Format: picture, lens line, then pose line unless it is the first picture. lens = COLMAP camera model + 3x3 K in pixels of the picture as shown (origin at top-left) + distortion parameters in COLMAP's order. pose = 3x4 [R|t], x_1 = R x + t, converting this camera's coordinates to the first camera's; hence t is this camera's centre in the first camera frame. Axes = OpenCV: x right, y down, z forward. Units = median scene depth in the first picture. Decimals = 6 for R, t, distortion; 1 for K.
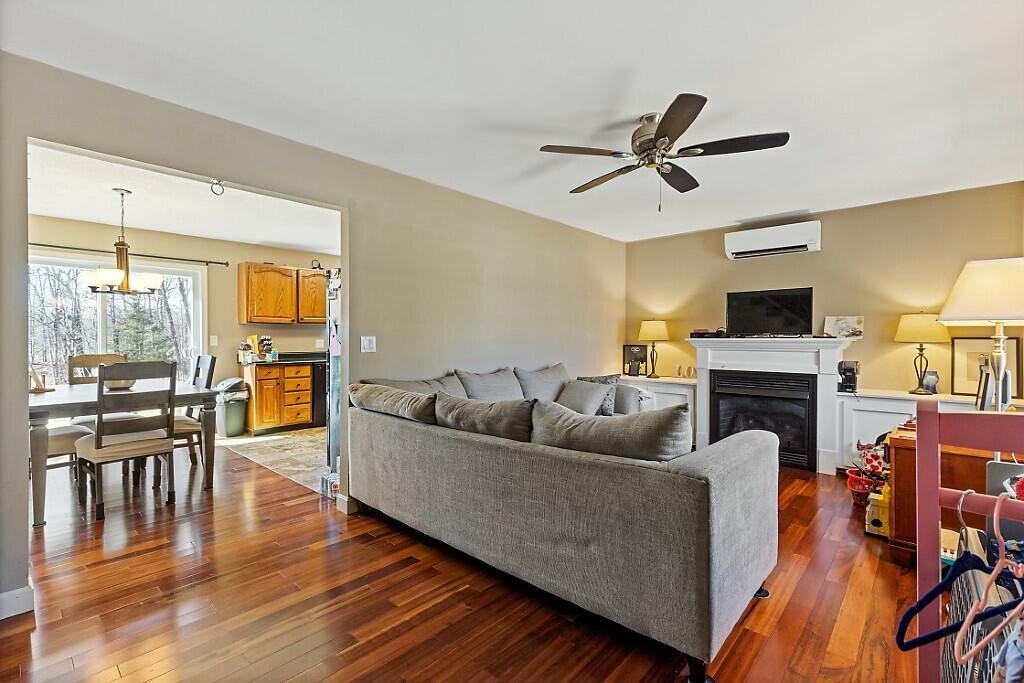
lens RADIAL K [[465.4, 0, 498.5], [0, 465.4, 338.6], [0, 0, 1]] dist [0.002610, -0.000470]
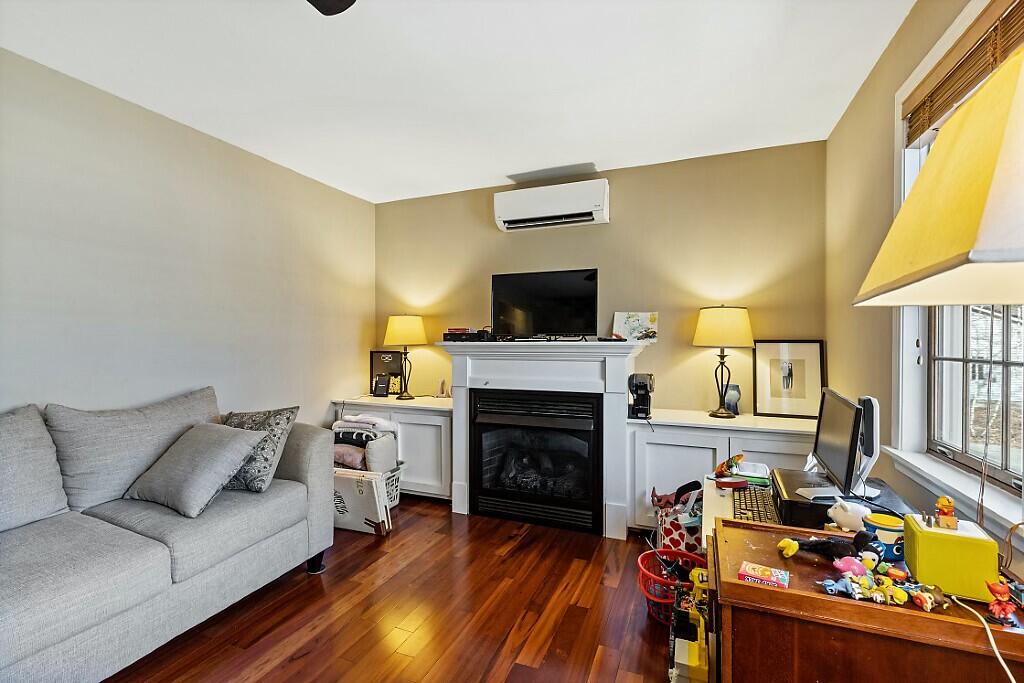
lens RADIAL K [[465.4, 0, 498.5], [0, 465.4, 338.6], [0, 0, 1]] dist [0.002610, -0.000470]
pose [[0.941242, 0.000135, 0.337734, 0.298178], [0.001699, 0.999985, -0.005132, -0.001717], [-0.337729, 0.005405, 0.941228, 0.393506]]
